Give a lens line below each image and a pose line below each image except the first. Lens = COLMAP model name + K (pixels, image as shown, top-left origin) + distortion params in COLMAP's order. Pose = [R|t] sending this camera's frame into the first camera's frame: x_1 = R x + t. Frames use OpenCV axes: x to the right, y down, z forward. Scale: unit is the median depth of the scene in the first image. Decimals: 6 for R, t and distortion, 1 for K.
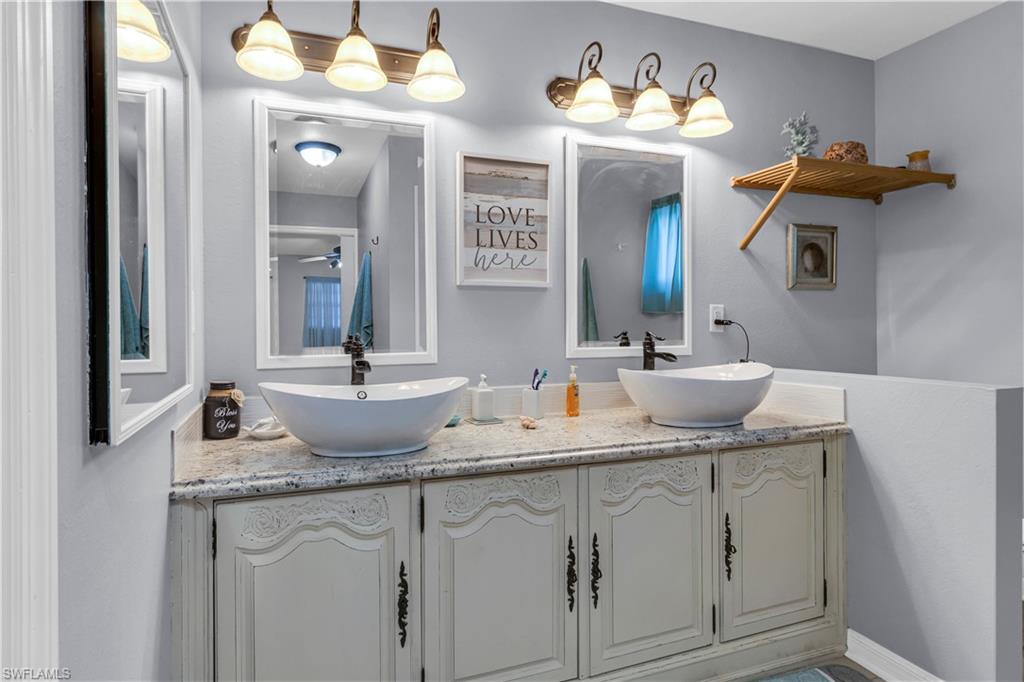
lens RADIAL K [[484.3, 0, 471.2], [0, 484.3, 338.4], [0, 0, 1]] dist [-0.002788, 0.000214]
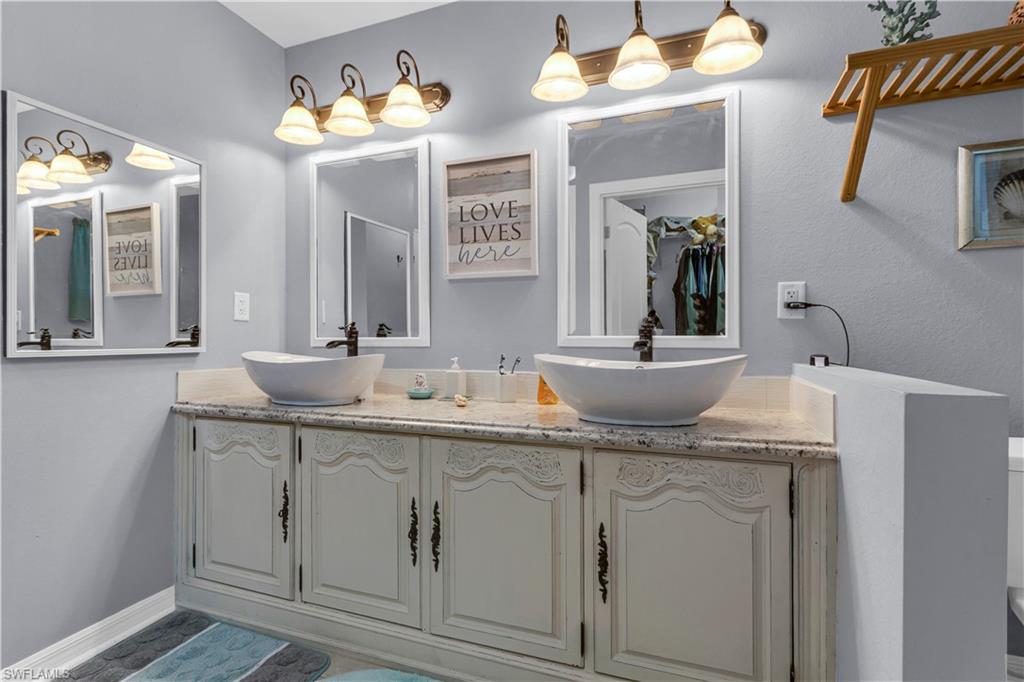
lens RADIAL K [[489.8, 0, 512.0], [0, 489.8, 341.0], [0, 0, 1]] dist [0.003763, 0.000484]
pose [[0.792618, 0.009012, -0.609651, 0.787697], [-0.012343, 0.999923, -0.001267, 0.034435], [0.609593, 0.008529, 0.792669, 0.176996]]
